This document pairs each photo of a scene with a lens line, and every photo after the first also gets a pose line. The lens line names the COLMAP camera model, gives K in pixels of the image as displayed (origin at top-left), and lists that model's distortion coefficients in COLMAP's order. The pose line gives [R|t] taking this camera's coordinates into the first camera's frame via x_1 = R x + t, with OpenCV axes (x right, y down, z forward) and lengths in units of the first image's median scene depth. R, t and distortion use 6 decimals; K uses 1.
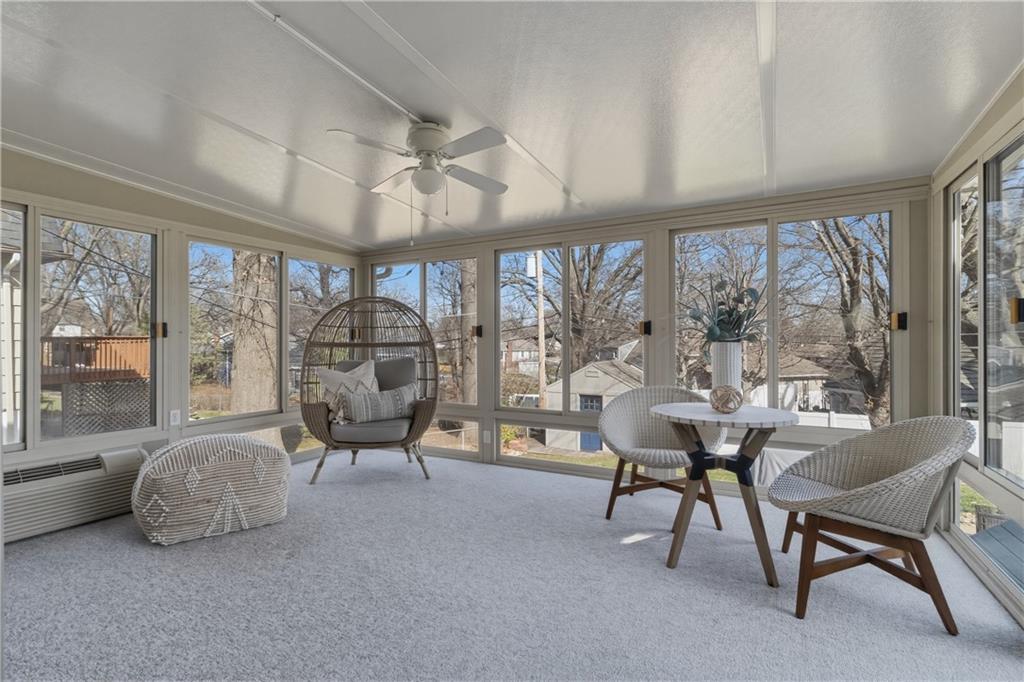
lens RADIAL K [[468.3, 0, 519.7], [0, 468.3, 342.2], [0, 0, 1]] dist [-0.008597, -0.000907]
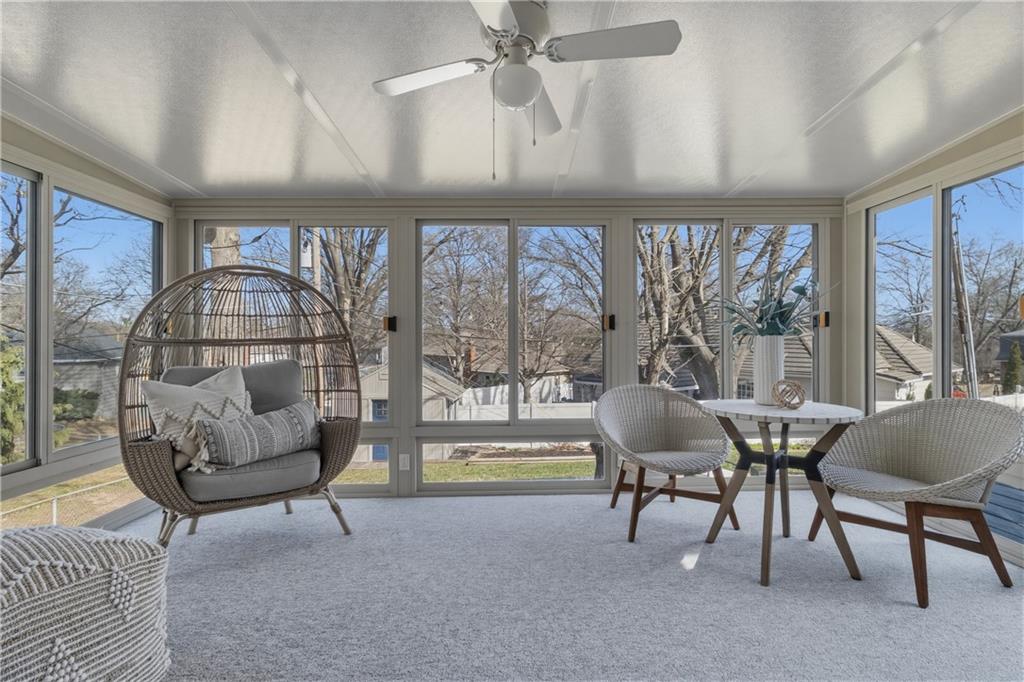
lens RADIAL K [[468.3, 0, 508.7], [0, 468.3, 341.7], [0, 0, 1]] dist [-0.008597, -0.000907]
pose [[0.869941, 0.000674, 0.493155, -0.330648], [0.001269, 0.999993, -0.003607, 0.009535], [-0.493154, 0.003763, 0.869934, 0.278479]]
